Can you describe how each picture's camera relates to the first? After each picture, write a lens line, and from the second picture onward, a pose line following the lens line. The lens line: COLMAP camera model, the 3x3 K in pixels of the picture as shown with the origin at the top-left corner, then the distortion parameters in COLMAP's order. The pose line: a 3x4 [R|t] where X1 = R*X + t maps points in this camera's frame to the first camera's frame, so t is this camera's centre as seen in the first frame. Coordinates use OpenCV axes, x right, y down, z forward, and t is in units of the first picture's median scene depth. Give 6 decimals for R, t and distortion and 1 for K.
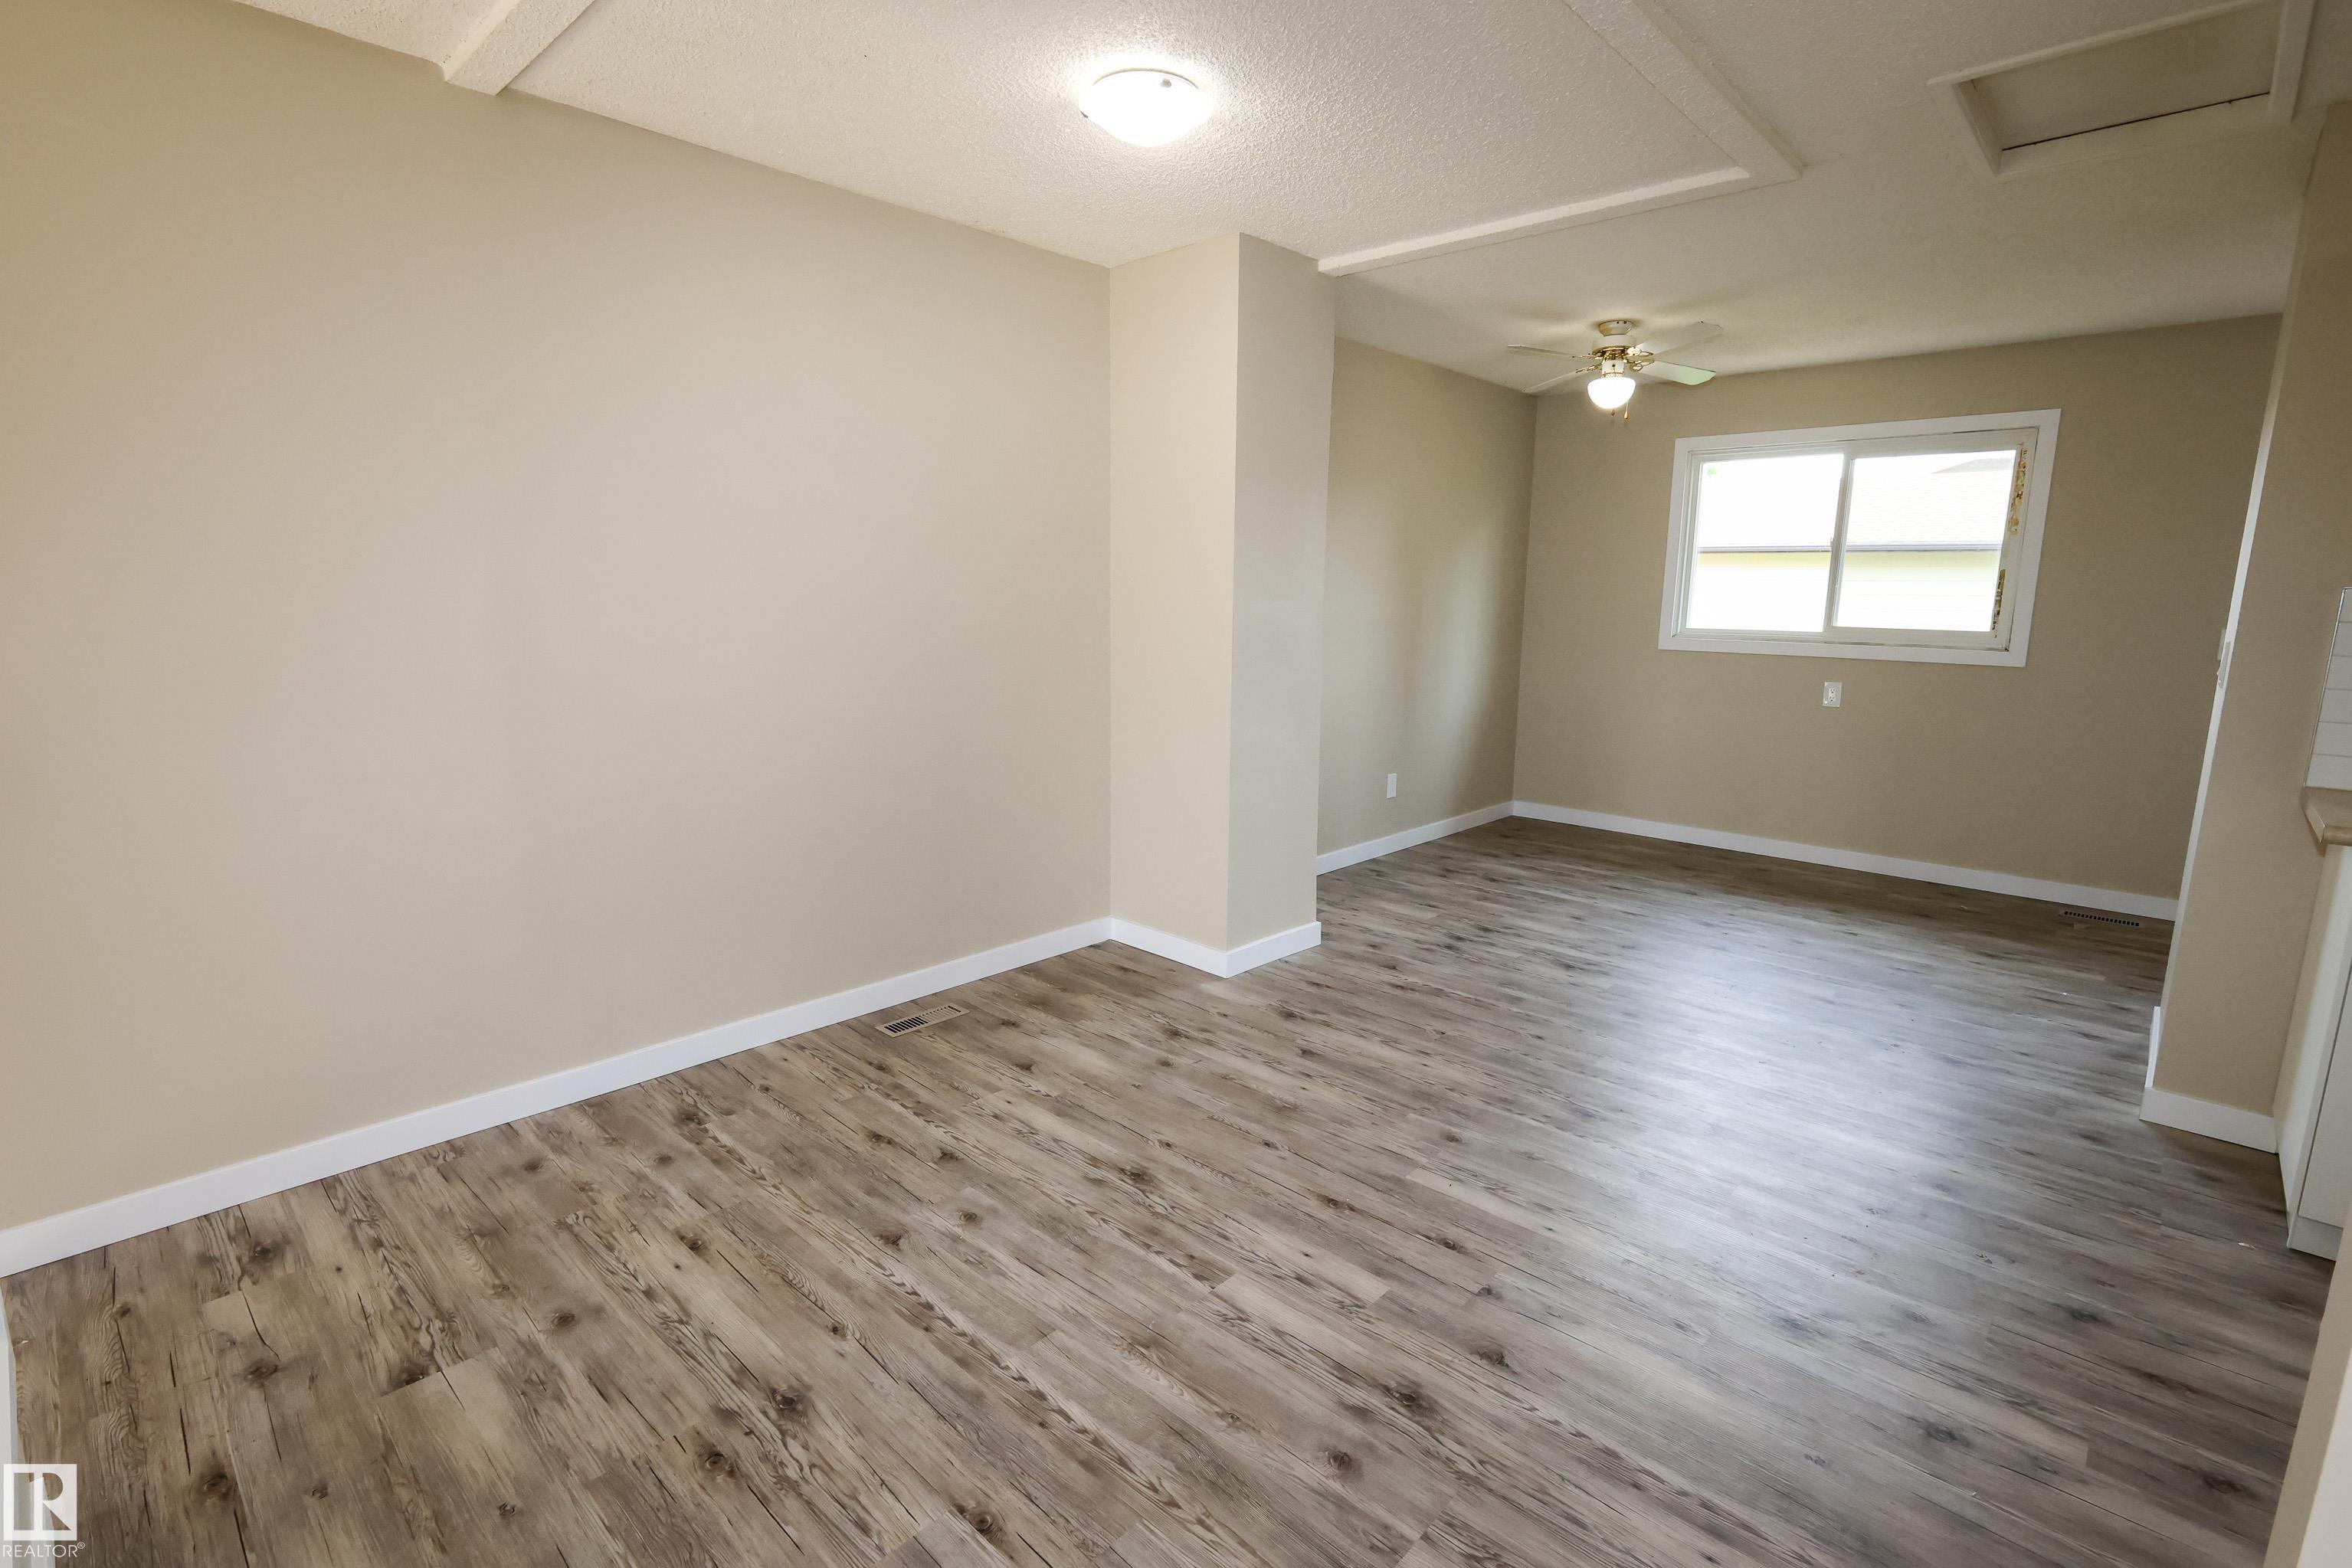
lens RADIAL K [[1092.4, 0, 1176.0], [0, 1092.4, 784.0], [0, 0, 1]] dist [-0.008022, 0.000629]
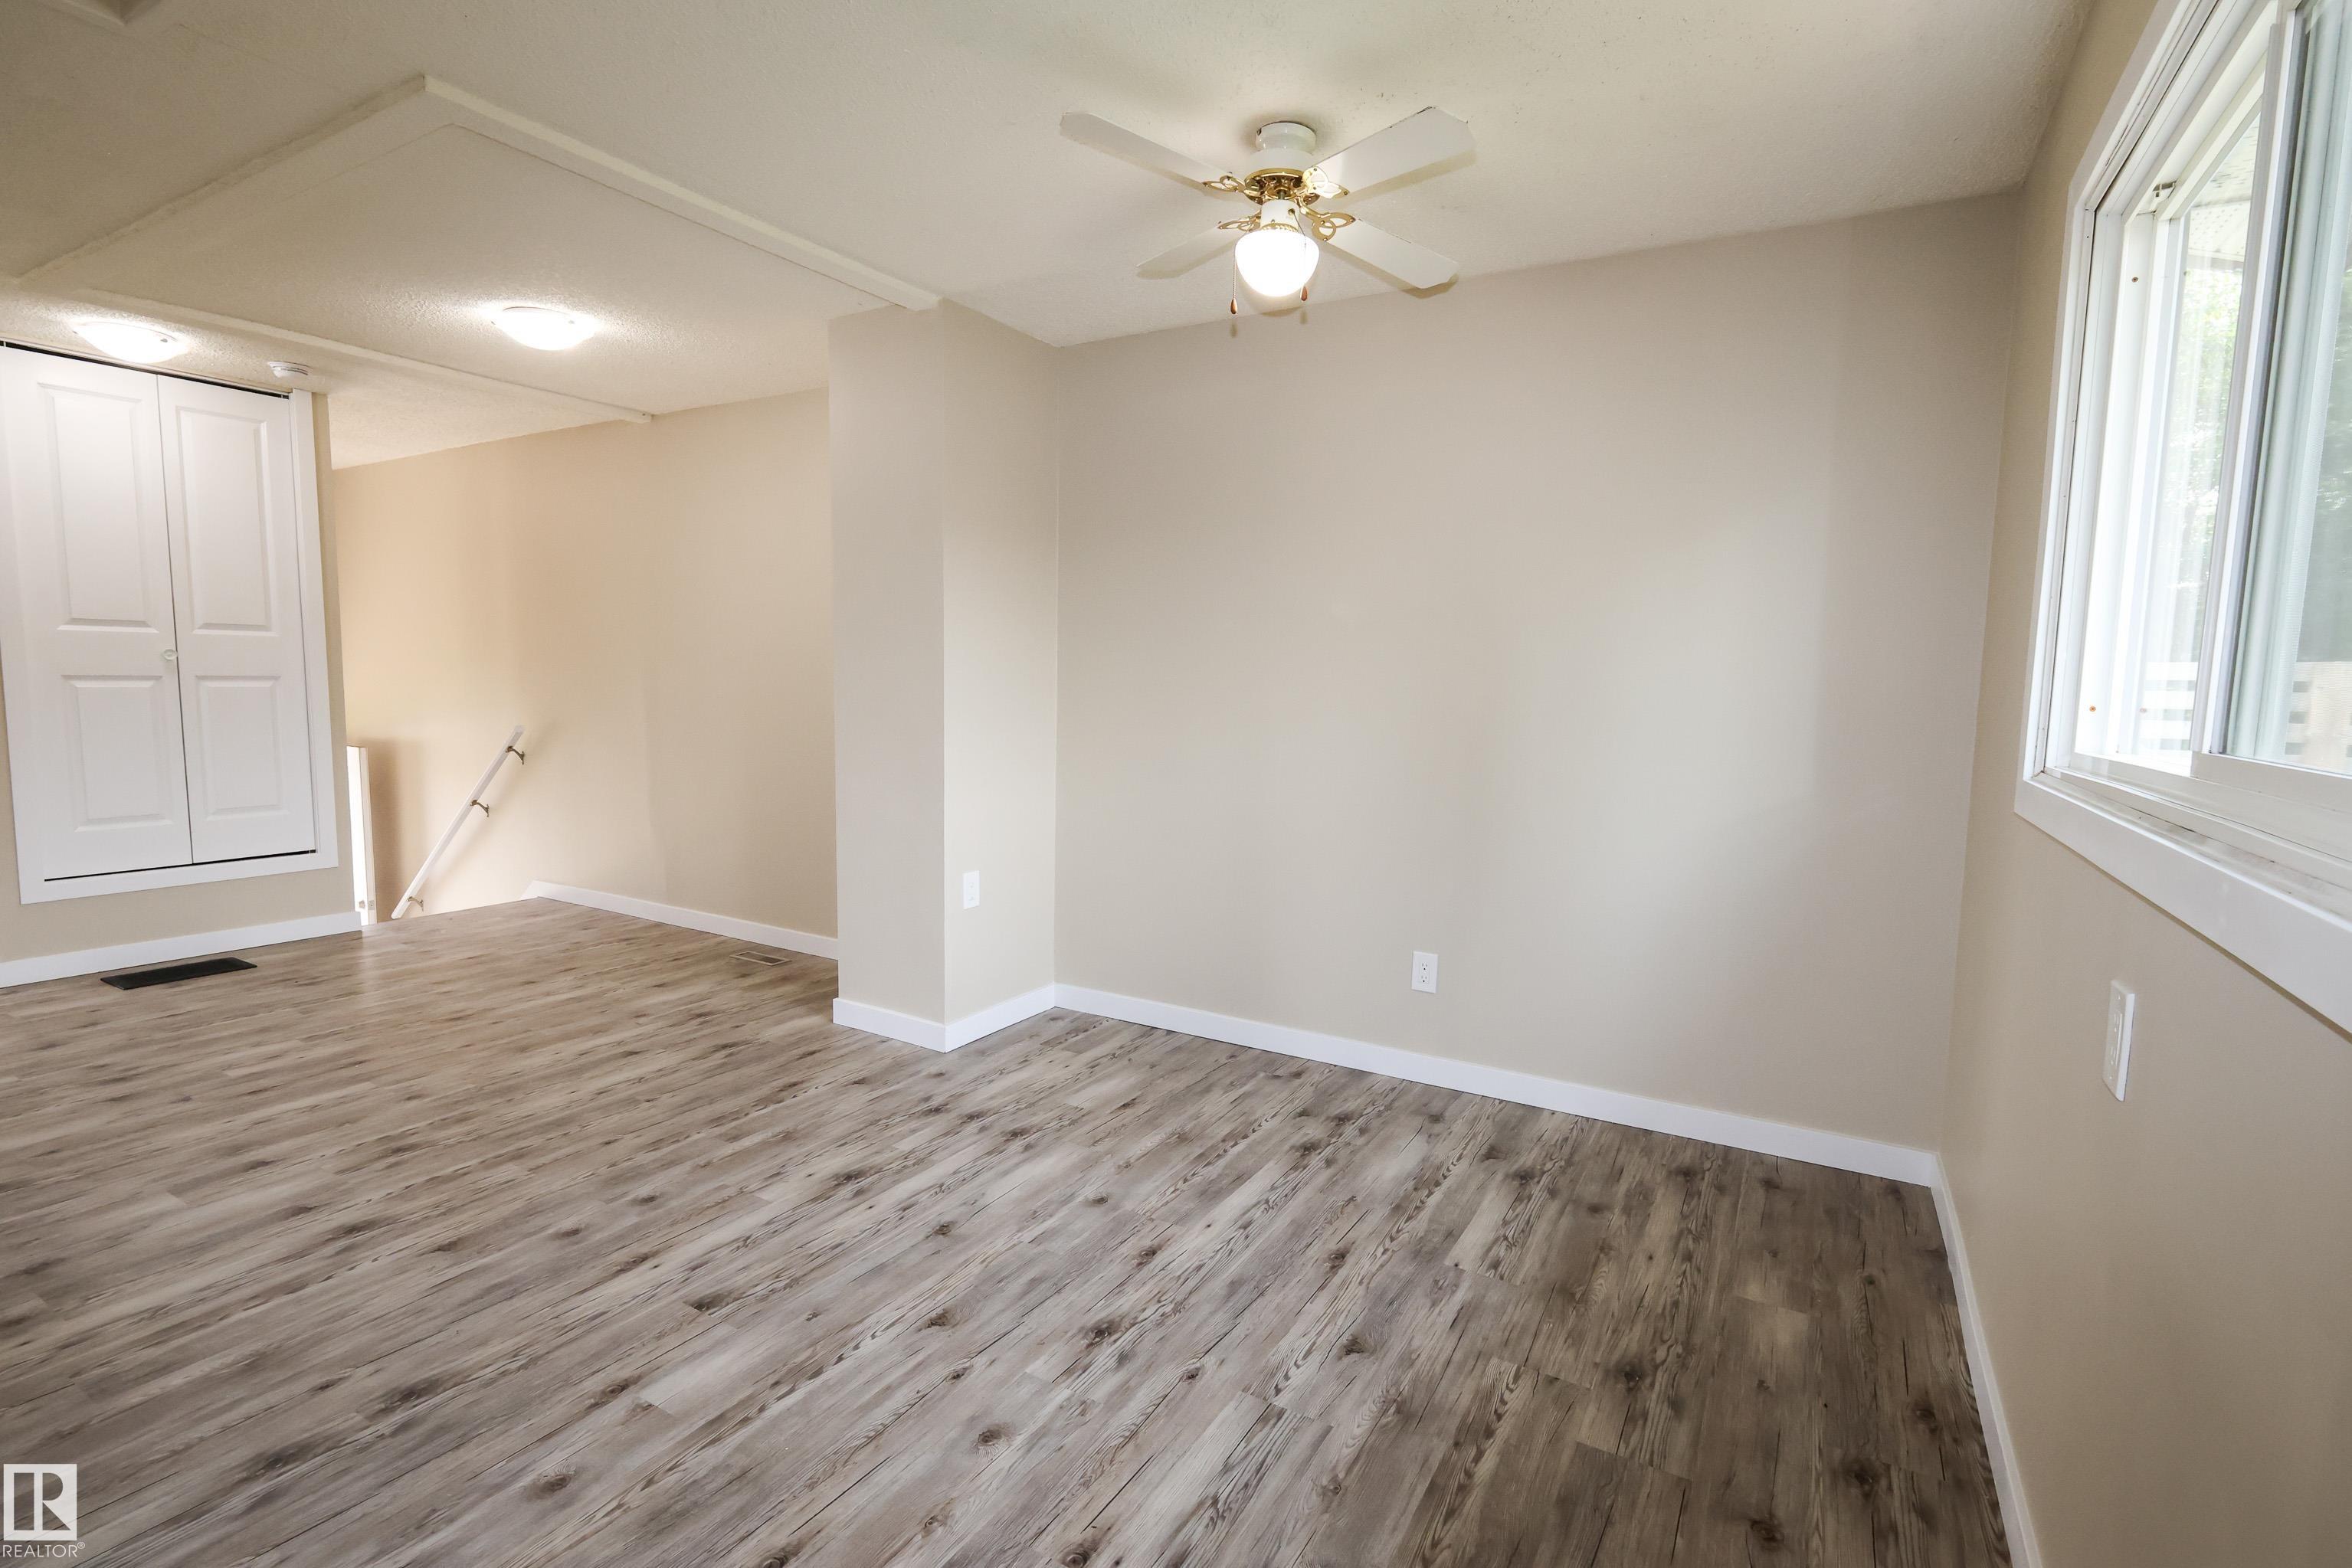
lens RADIAL K [[1092.4, 0, 1176.0], [0, 1092.4, 784.0], [0, 0, 1]] dist [-0.008022, 0.000629]
pose [[0.217370, 0.088718, -0.972049, 0.930537], [-0.190914, 0.980491, 0.046796, -0.126813], [0.957237, 0.175405, 0.230067, 0.890517]]
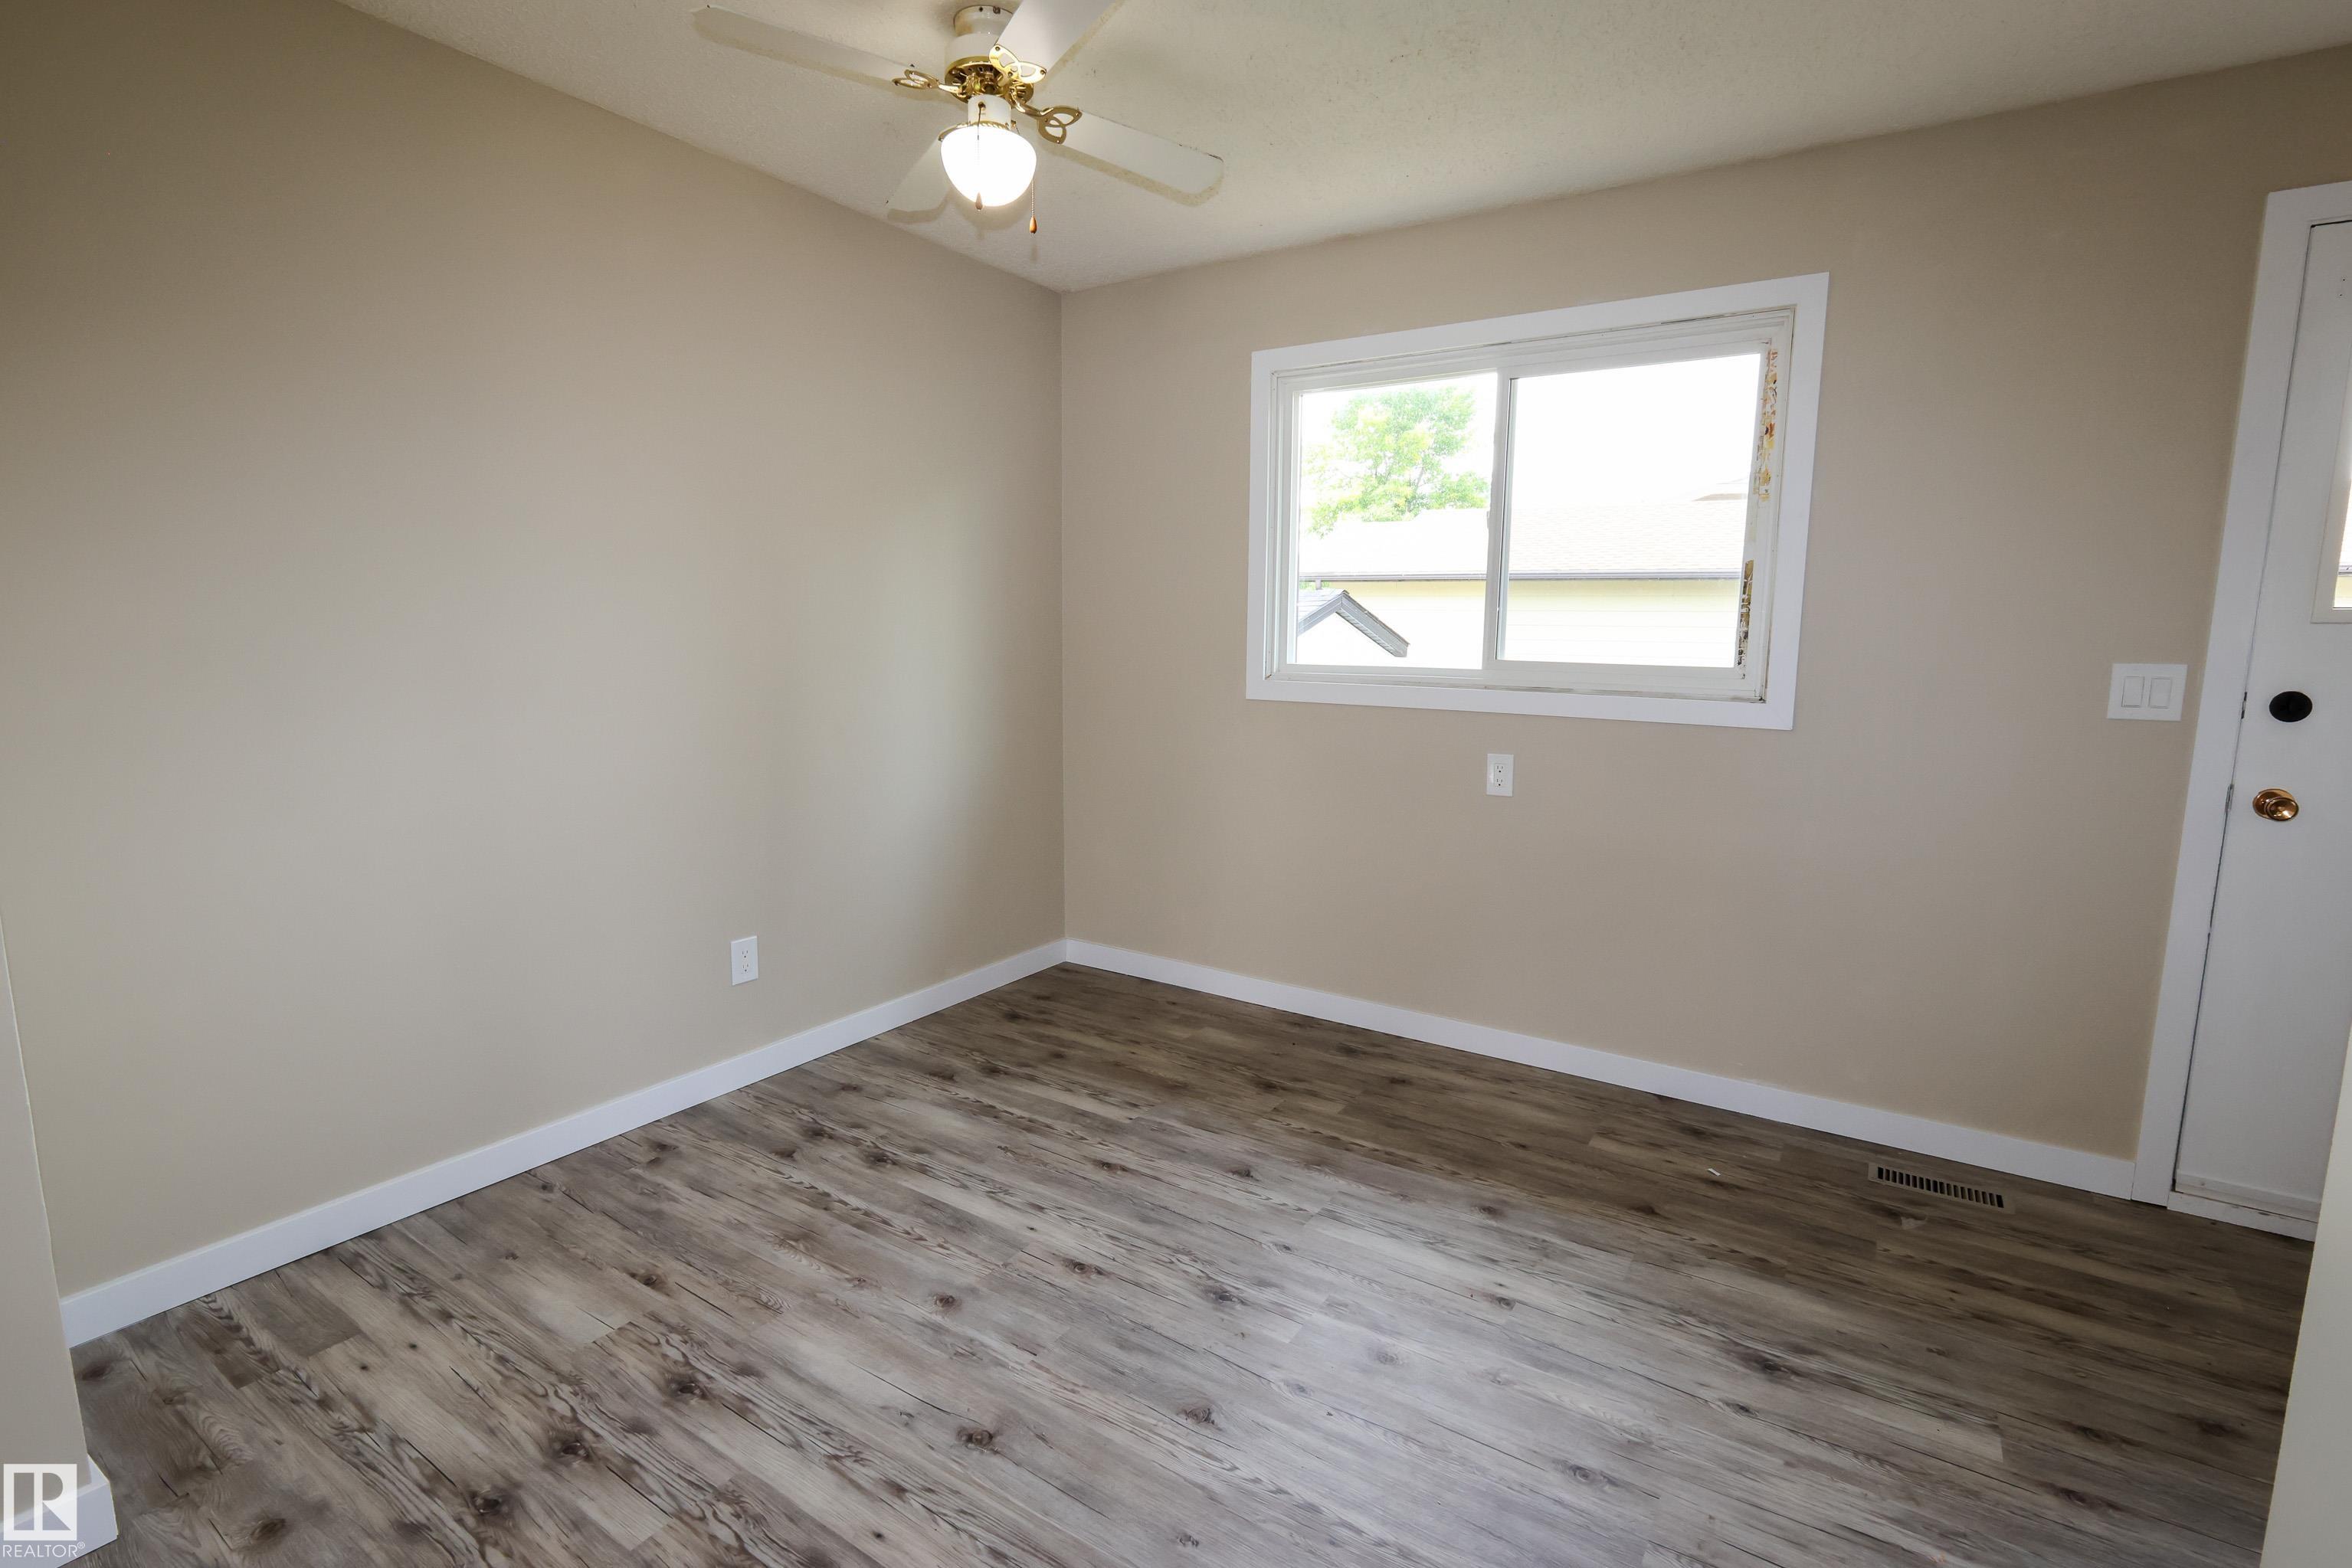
lens RADIAL K [[1084.3, 0, 1210.7], [0, 1084.3, 782.8], [0, 0, 1]] dist [-0.002987, 0.000501]
pose [[0.981784, -0.023609, 0.188526, 0.404604], [0.029998, 0.999066, -0.031108, -0.077283], [-0.187616, 0.036197, 0.981575, 0.541585]]
